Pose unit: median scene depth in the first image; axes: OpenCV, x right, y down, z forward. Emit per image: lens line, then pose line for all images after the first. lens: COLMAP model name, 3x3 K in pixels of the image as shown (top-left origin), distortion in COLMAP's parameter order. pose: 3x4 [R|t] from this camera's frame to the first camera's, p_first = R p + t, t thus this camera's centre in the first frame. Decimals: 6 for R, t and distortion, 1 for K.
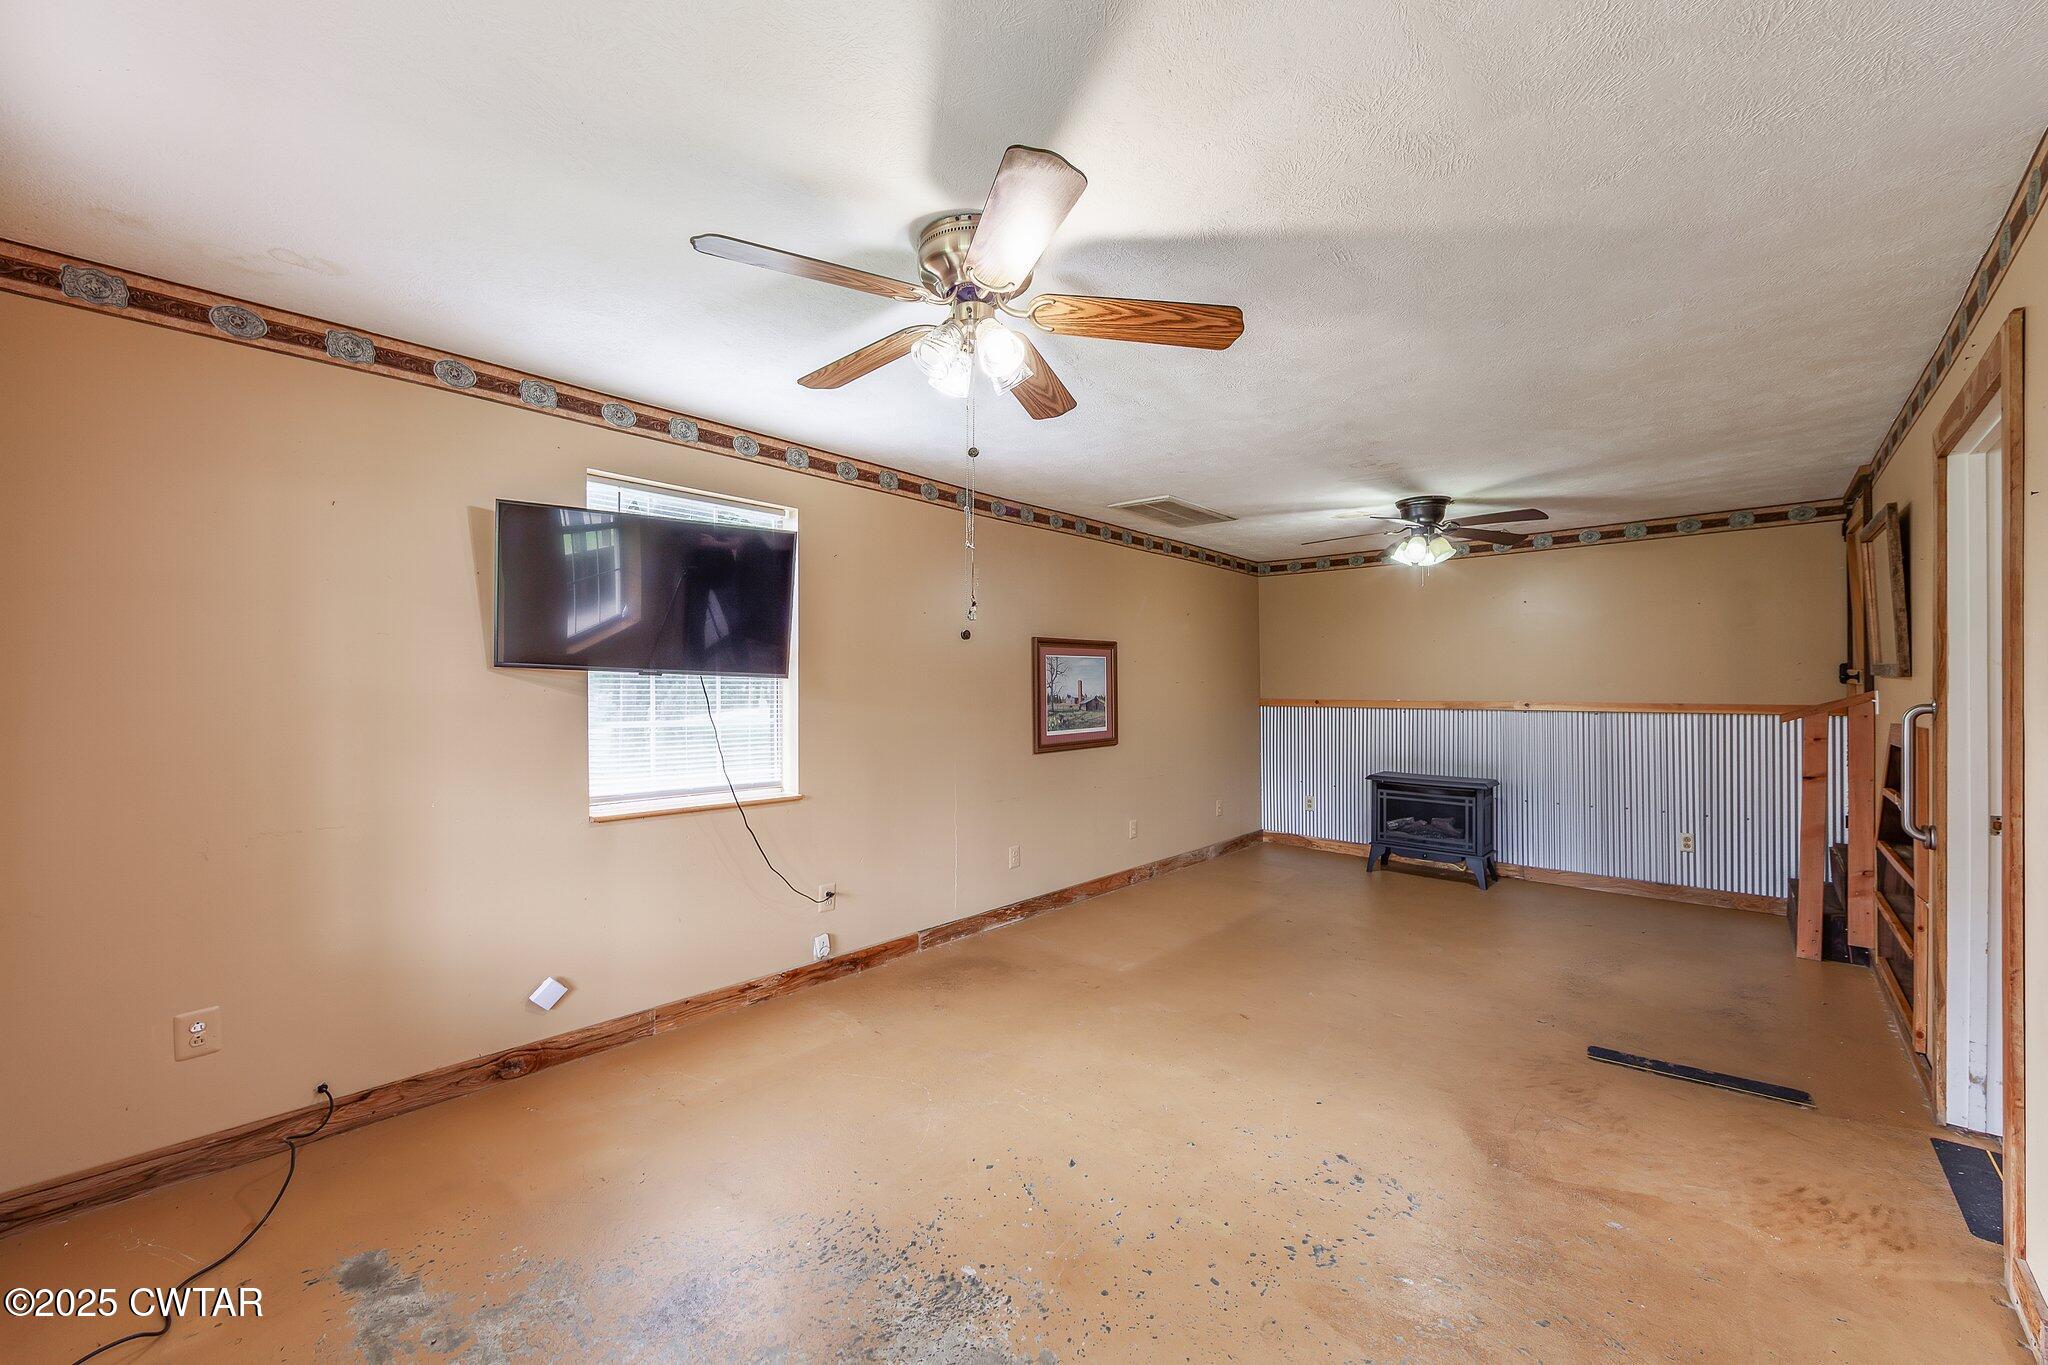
lens RADIAL K [[777.0, 0, 1005.1], [0, 777.0, 688.8], [0, 0, 1]] dist [-0.013235, -0.000343]
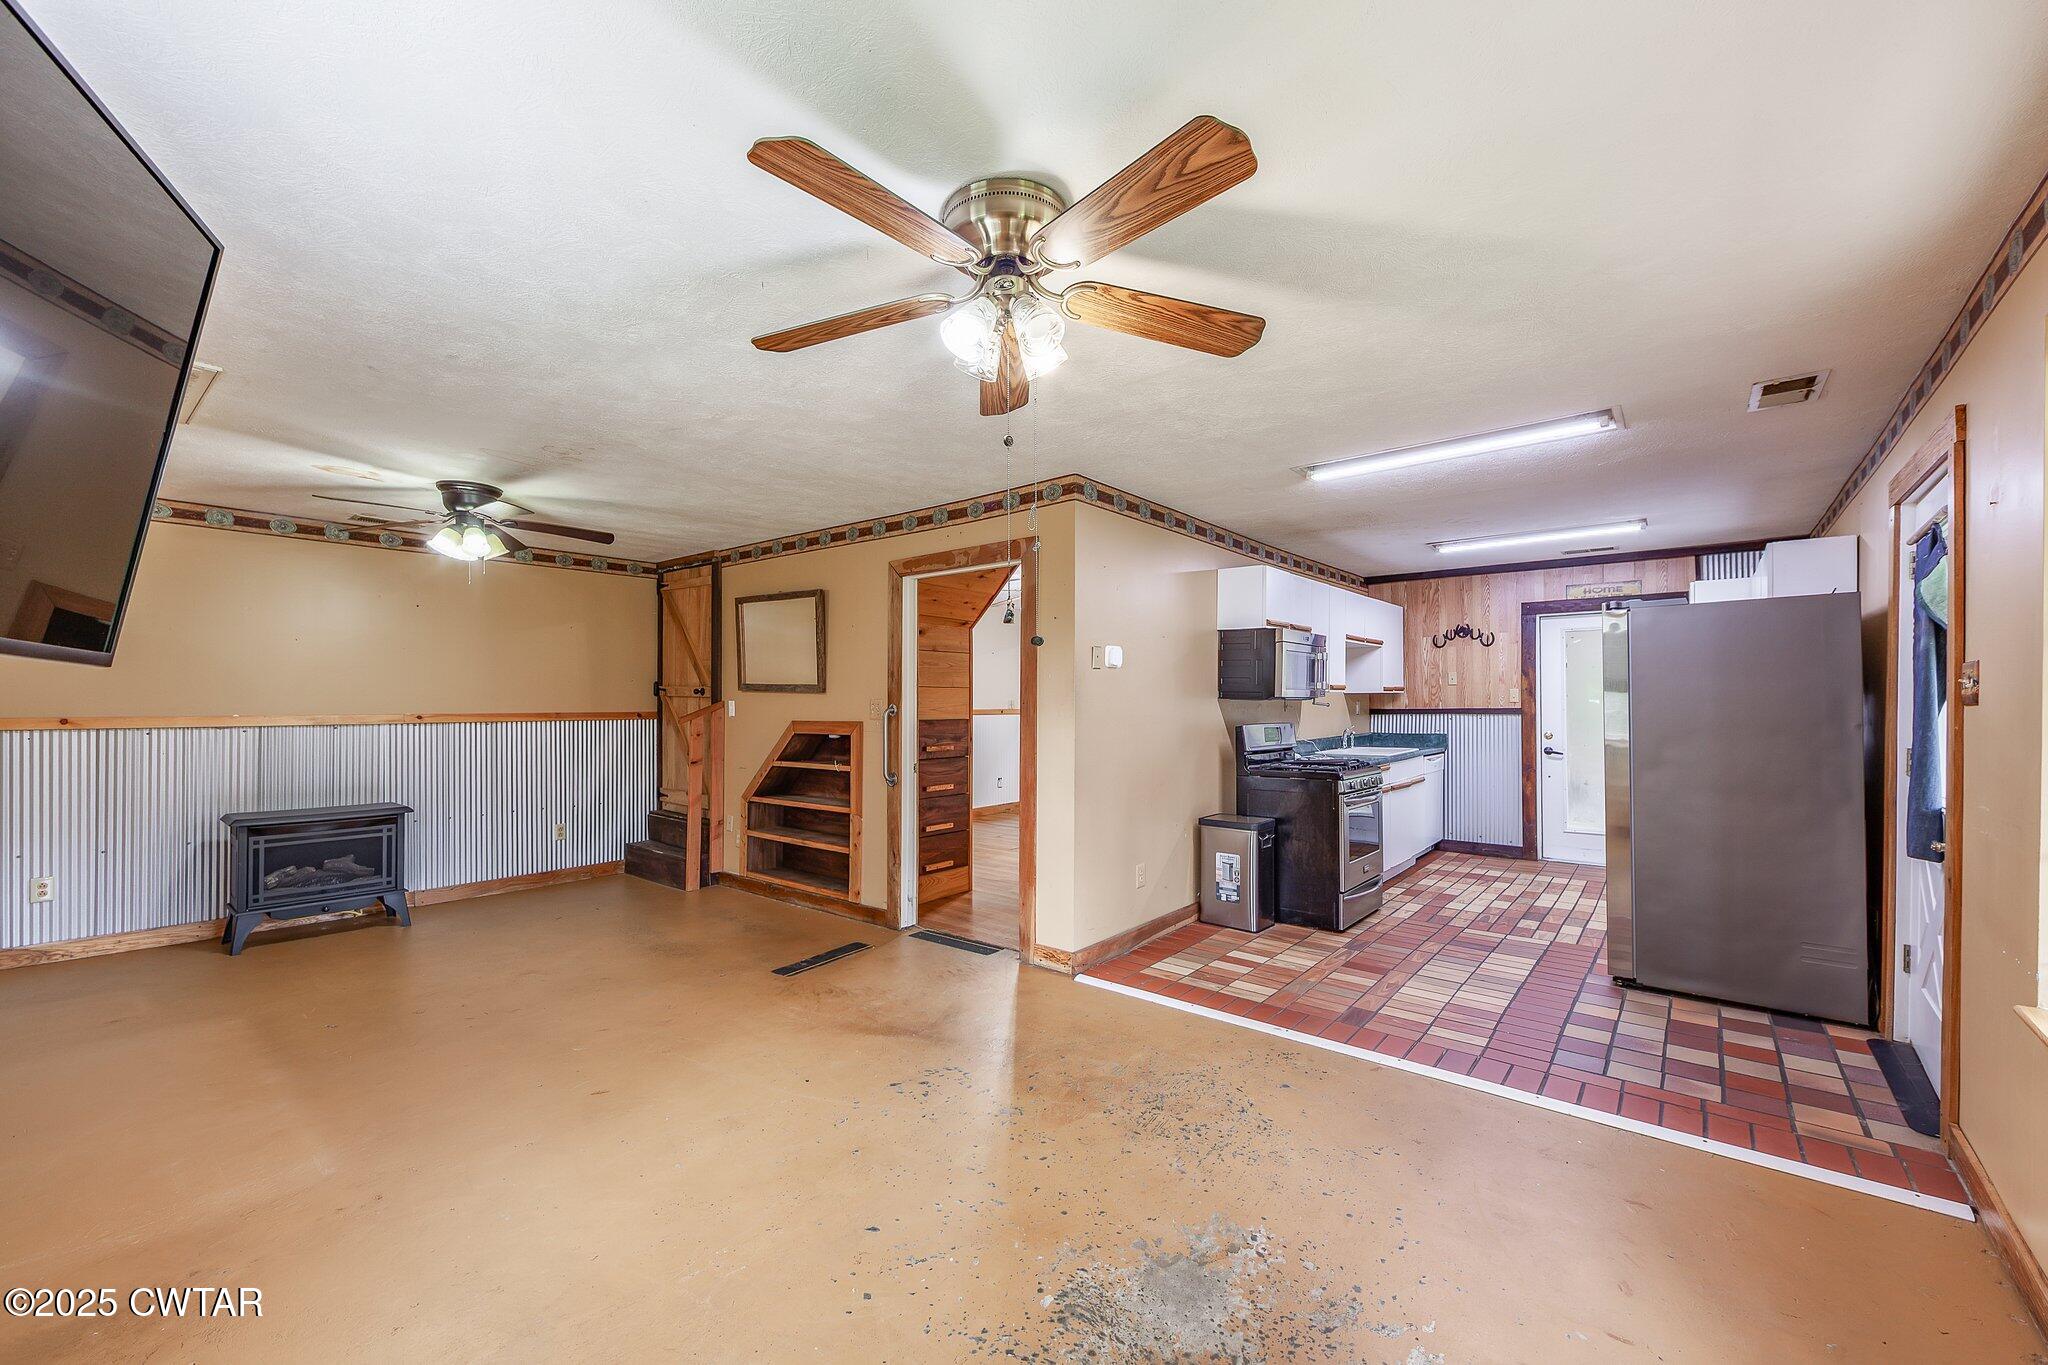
lens RADIAL K [[811.9, 0, 1011.2], [0, 811.9, 697.7], [0, 0, 1]] dist [-0.001689, 0.000063]
pose [[-0.063352, 0.002858, 0.997987, -0.363473], [-0.002814, 0.999991, -0.003043, -0.001136], [-0.997987, -0.003001, -0.063344, 0.378547]]
